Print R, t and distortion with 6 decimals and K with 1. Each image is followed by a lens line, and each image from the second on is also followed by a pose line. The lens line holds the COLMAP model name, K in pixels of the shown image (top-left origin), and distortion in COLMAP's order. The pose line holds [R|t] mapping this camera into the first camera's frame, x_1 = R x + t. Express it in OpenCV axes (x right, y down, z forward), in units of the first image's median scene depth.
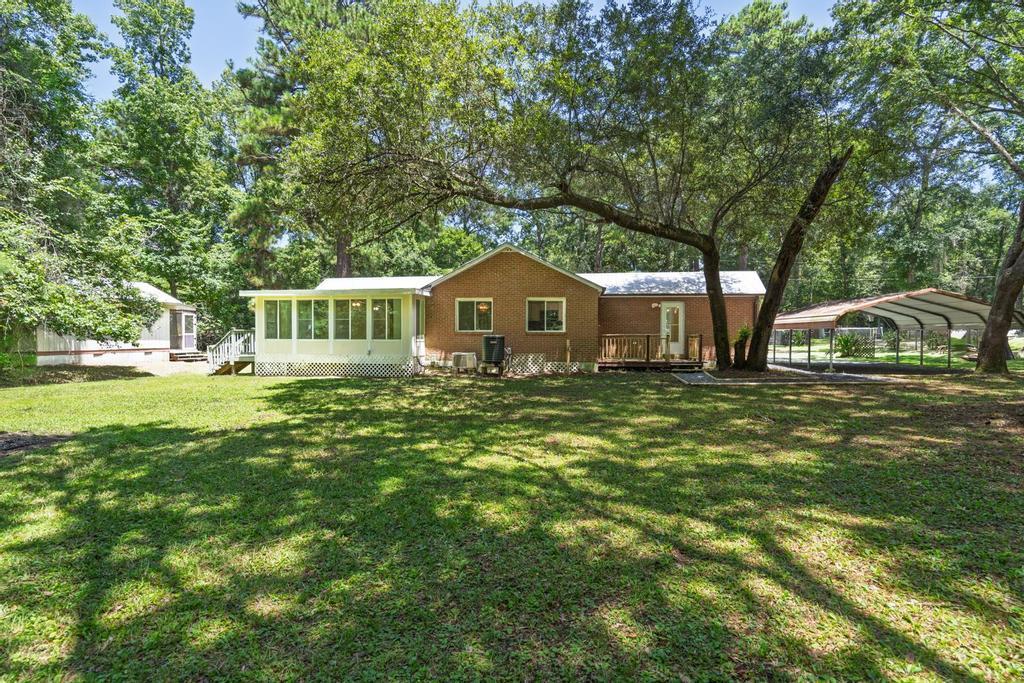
lens RADIAL K [[462.1, 0, 518.8], [0, 462.1, 342.1], [0, 0, 1]] dist [-0.016425, 0.001961]
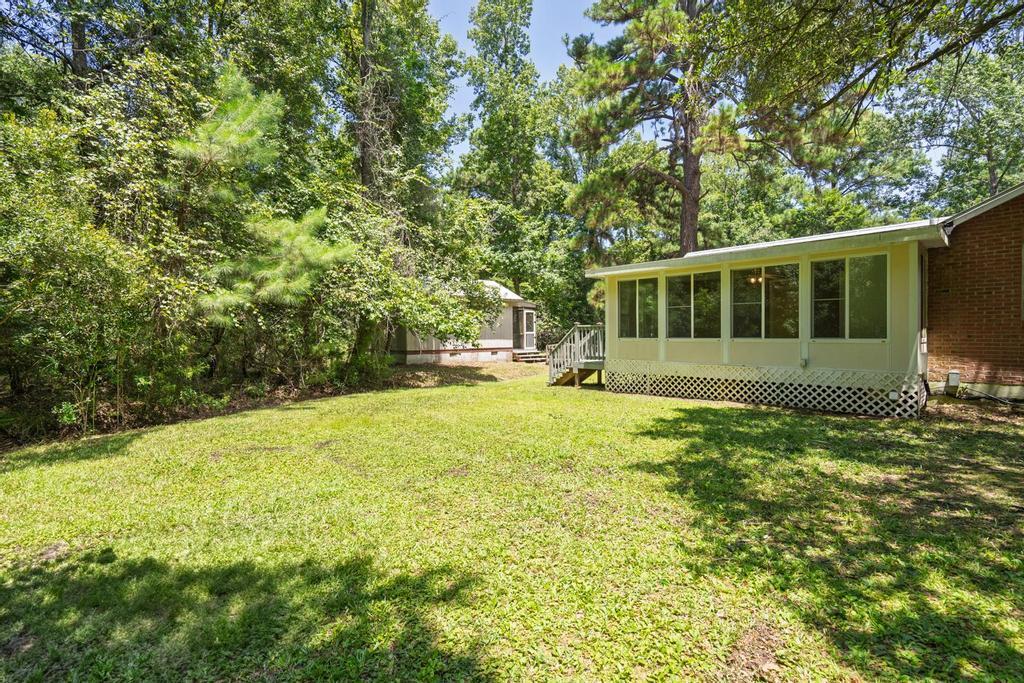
lens RADIAL K [[462.1, 0, 512.6], [0, 462.1, 341.0], [0, 0, 1]] dist [-0.016425, 0.001961]
pose [[0.786370, 0.001089, -0.617755, -0.205225], [-0.001214, 0.999999, 0.000218, -0.001369], [0.617754, 0.000578, 0.786371, 0.296203]]
